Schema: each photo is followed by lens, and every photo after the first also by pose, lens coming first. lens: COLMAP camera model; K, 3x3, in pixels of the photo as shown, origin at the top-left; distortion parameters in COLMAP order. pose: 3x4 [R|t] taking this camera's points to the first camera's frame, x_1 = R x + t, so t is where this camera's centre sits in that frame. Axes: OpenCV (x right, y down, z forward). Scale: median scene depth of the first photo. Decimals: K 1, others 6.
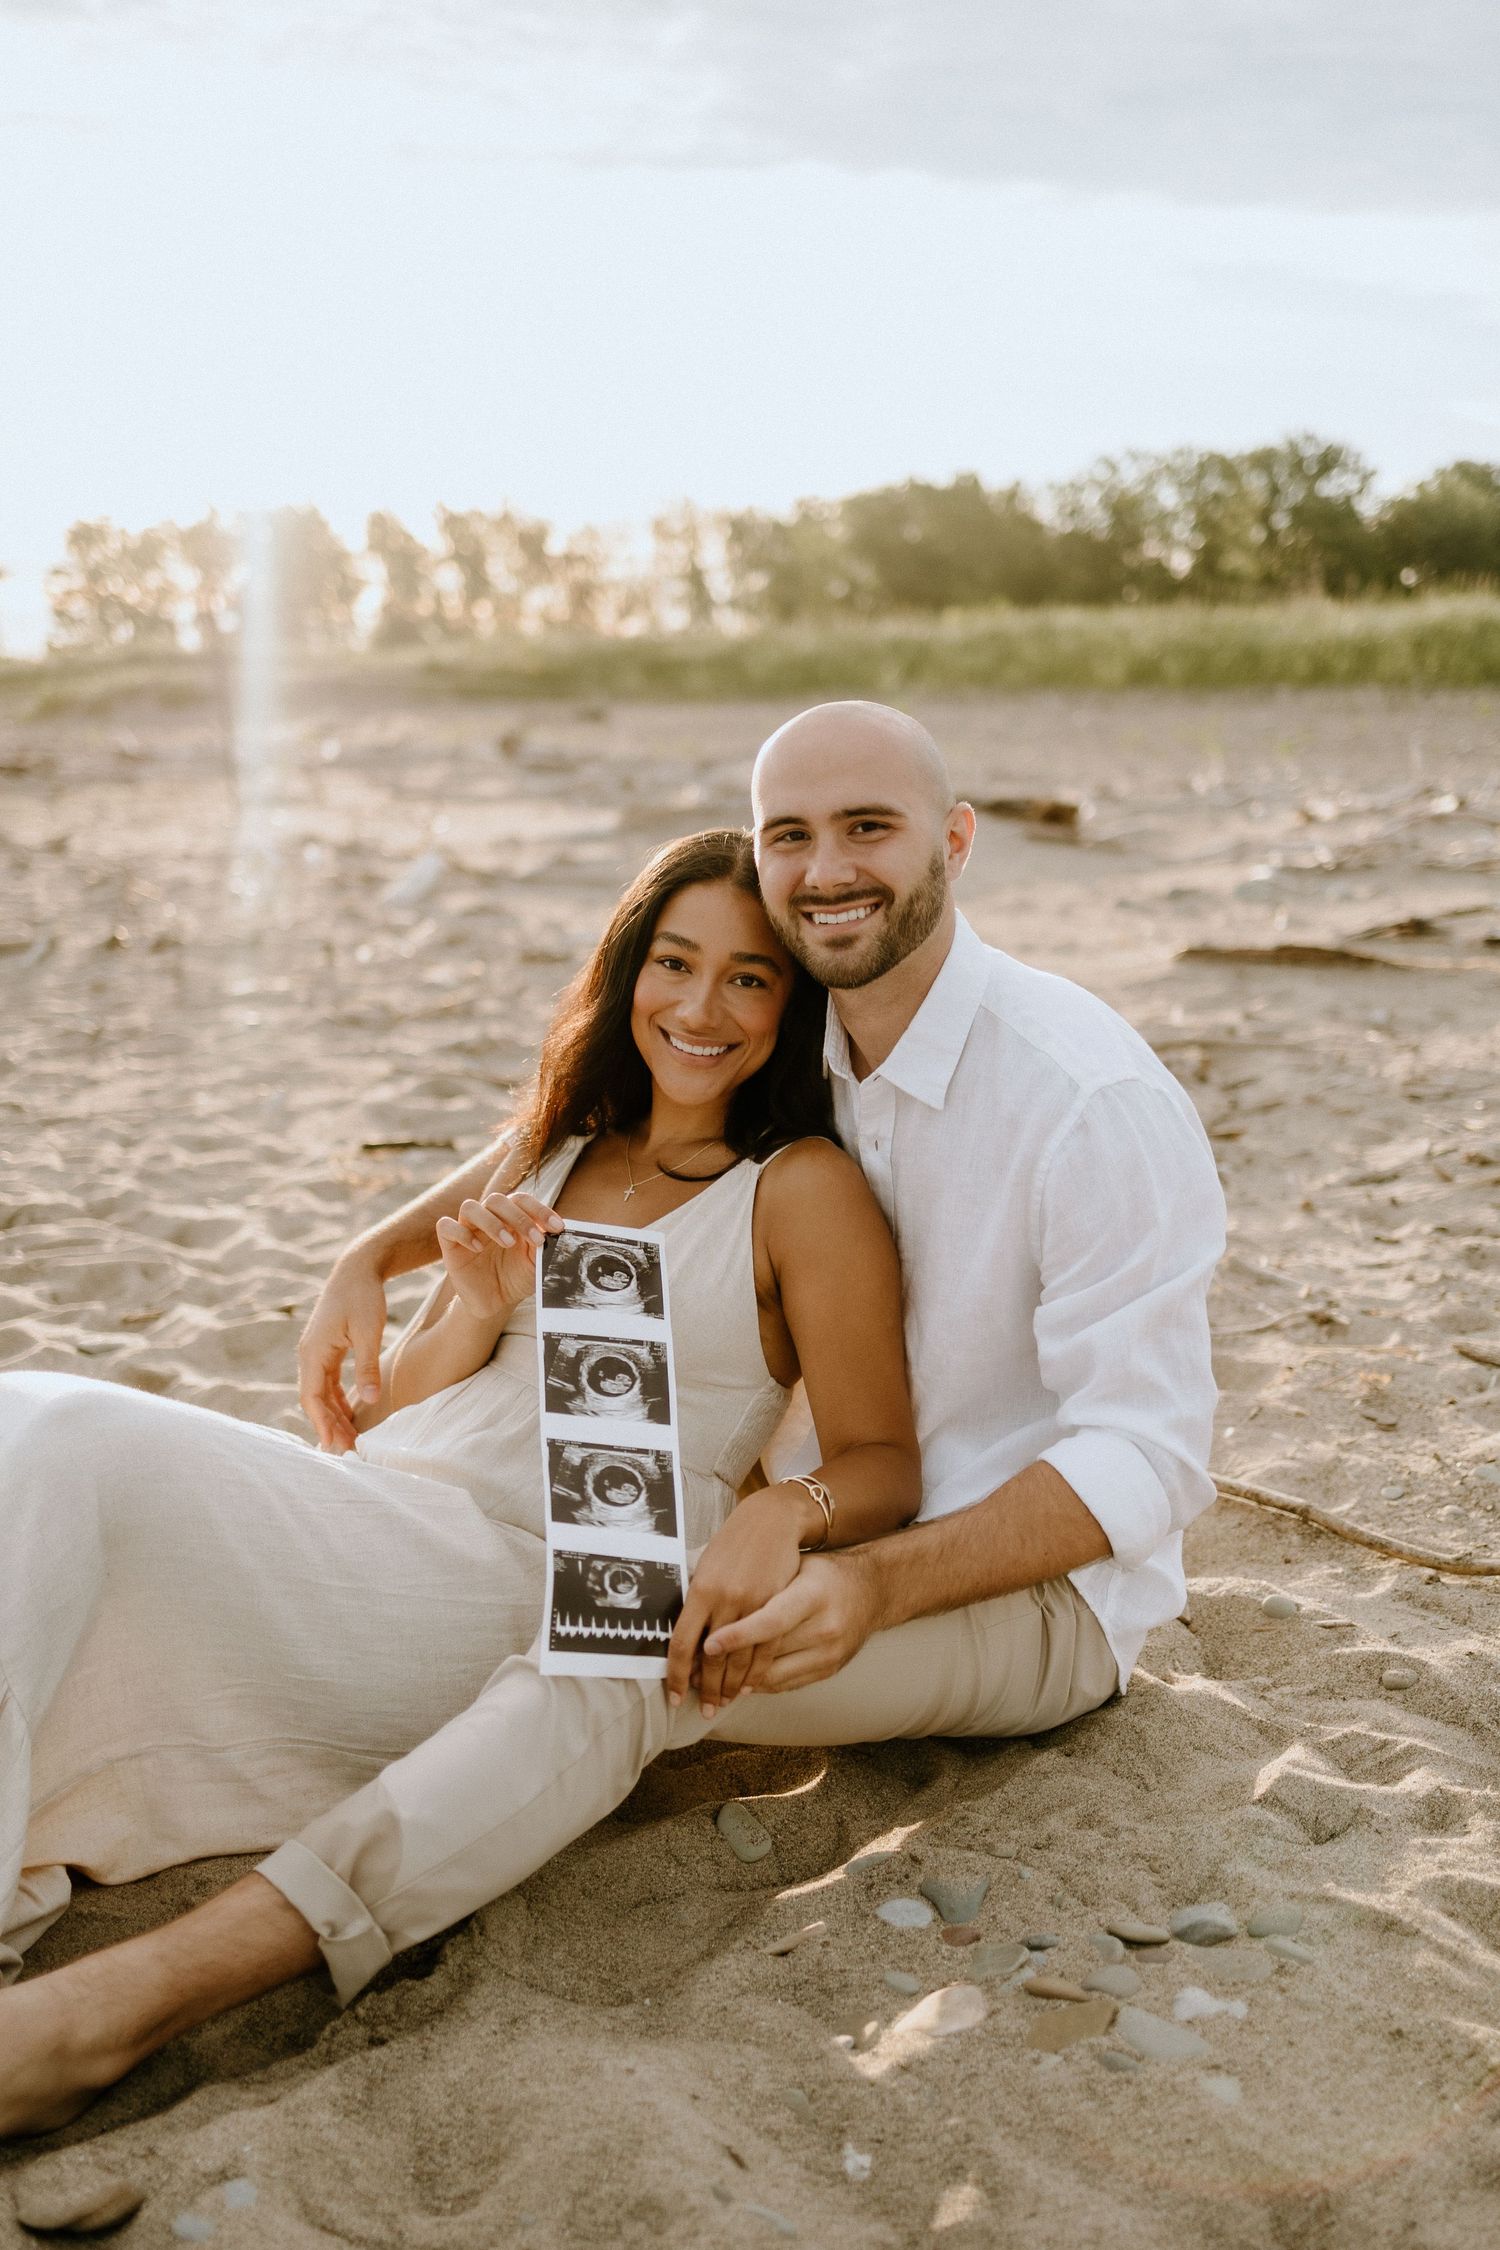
lens RADIAL K [[2326.3, 0, 750.0], [0, 2326.3, 1125.0], [0, 0, 1]] dist [-0.007715, -0.015749]
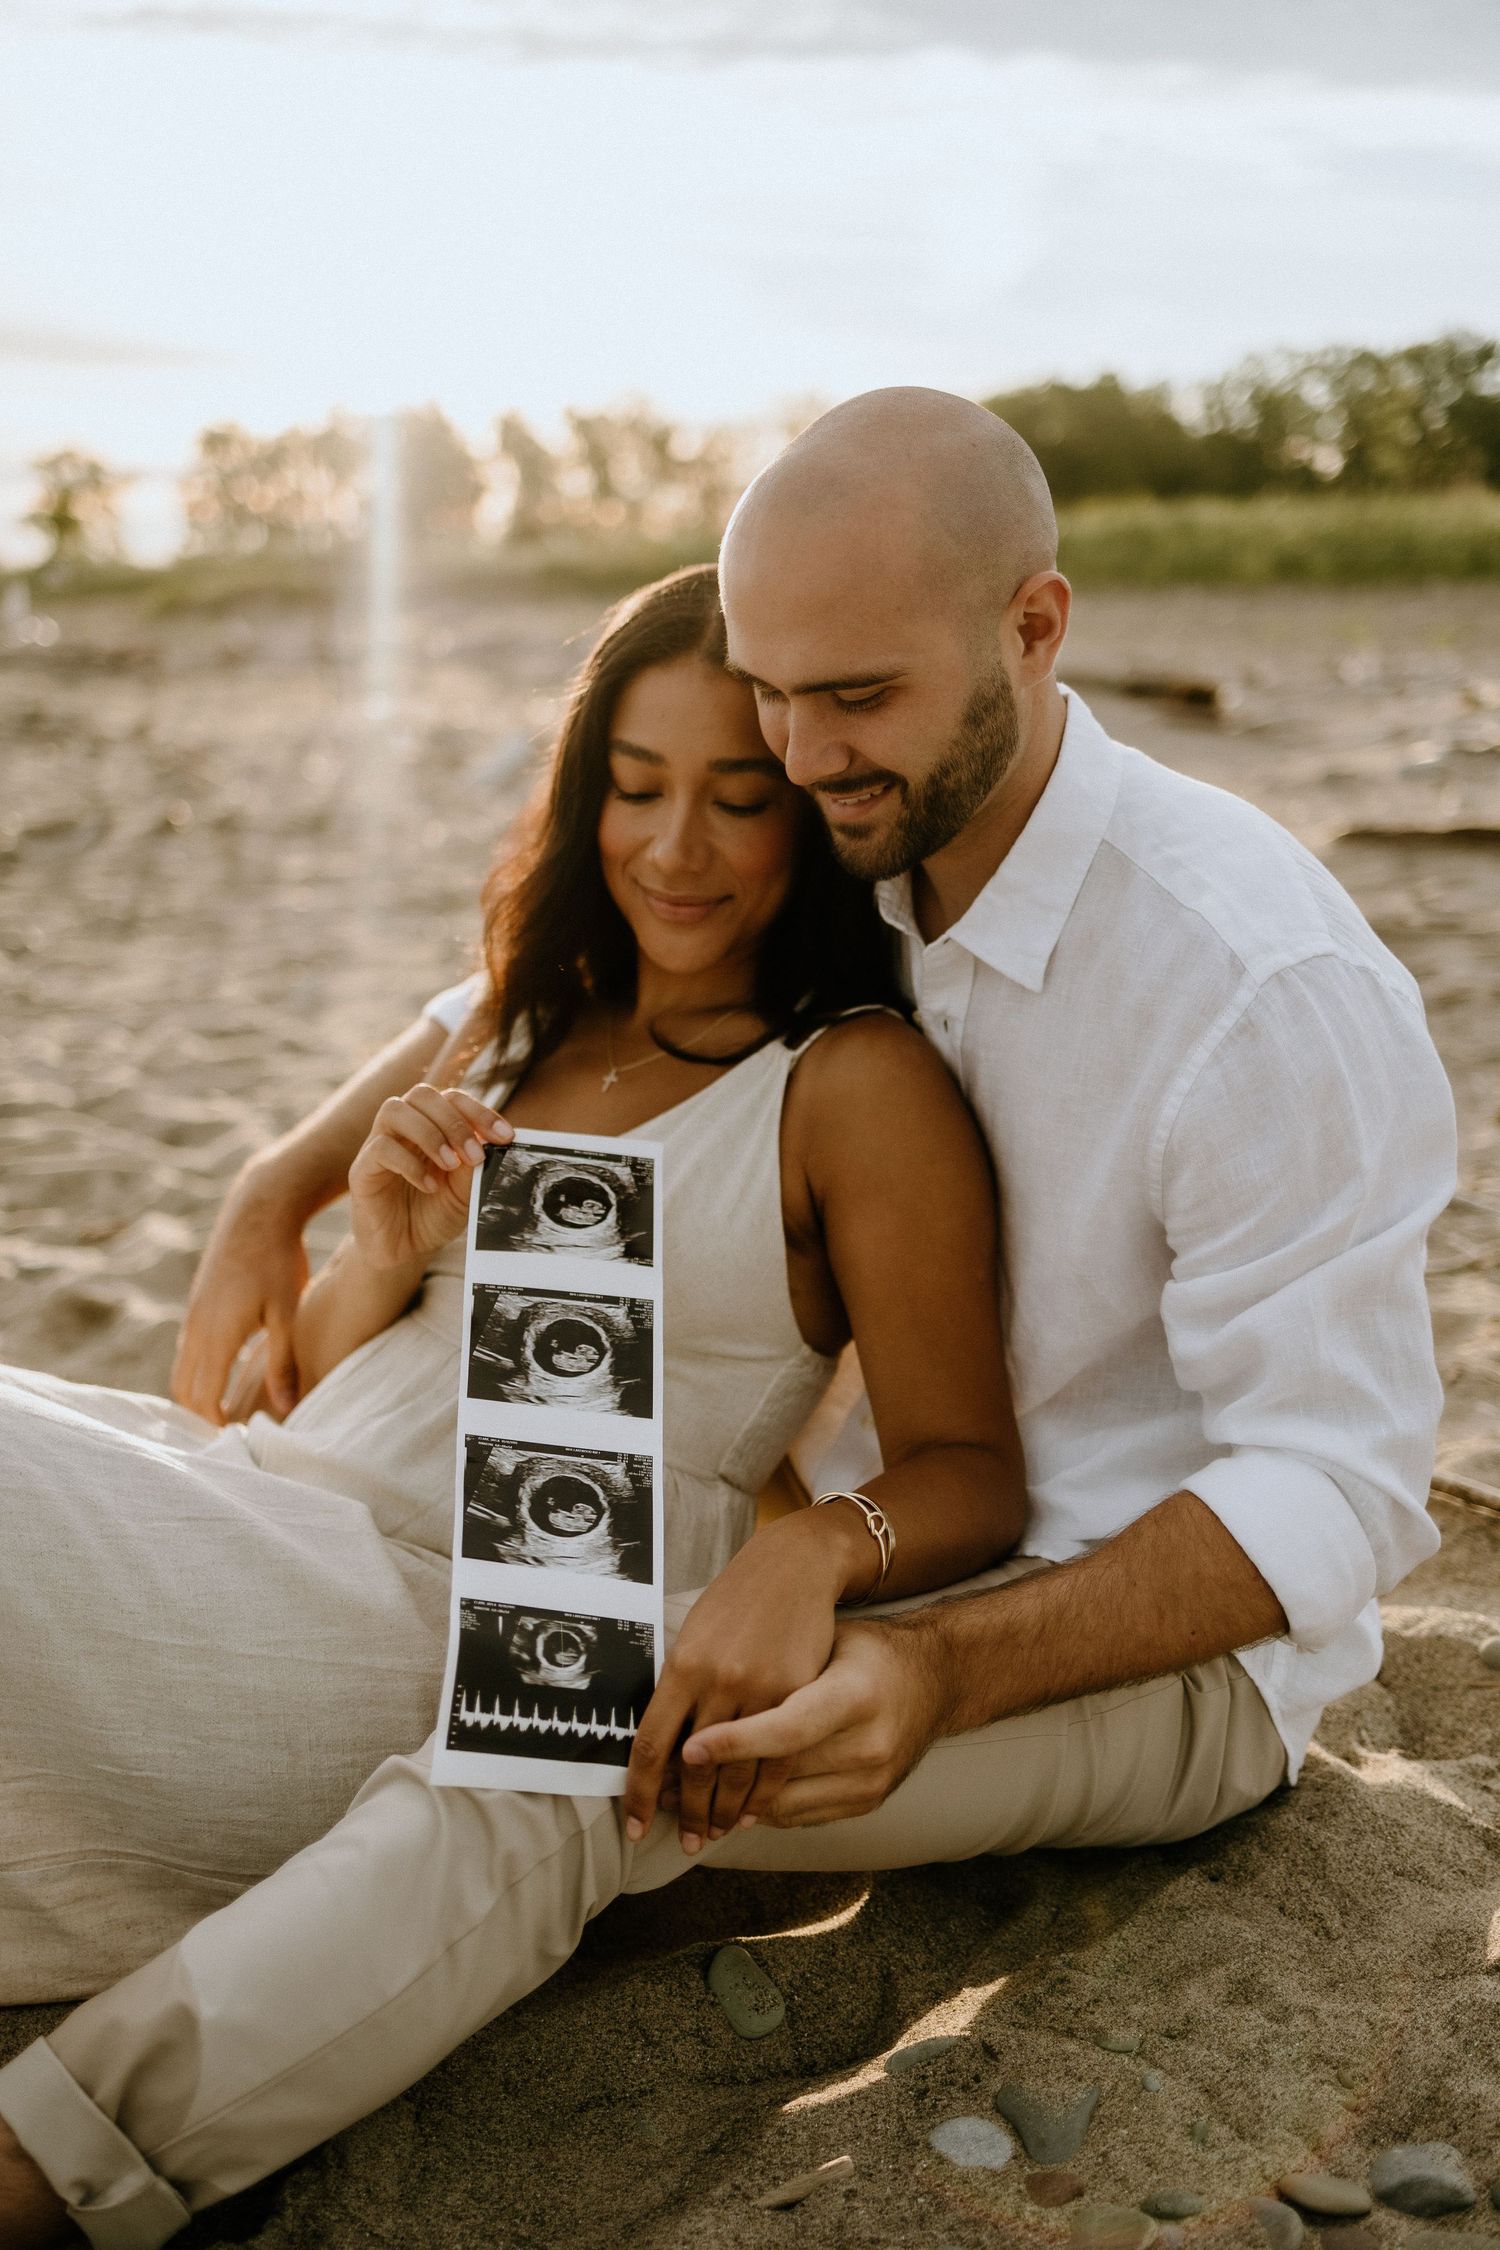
lens RADIAL K [[2260.9, 0, 569.3], [0, 2260.9, 1120.9], [0, 0, 1]] dist [0.042161, -0.034612]
pose [[0.990887, 0.012087, -0.134151, 0.032827], [-0.006578, 0.999119, 0.041436, 0.009096], [0.134533, -0.040176, 0.990094, 0.304194]]
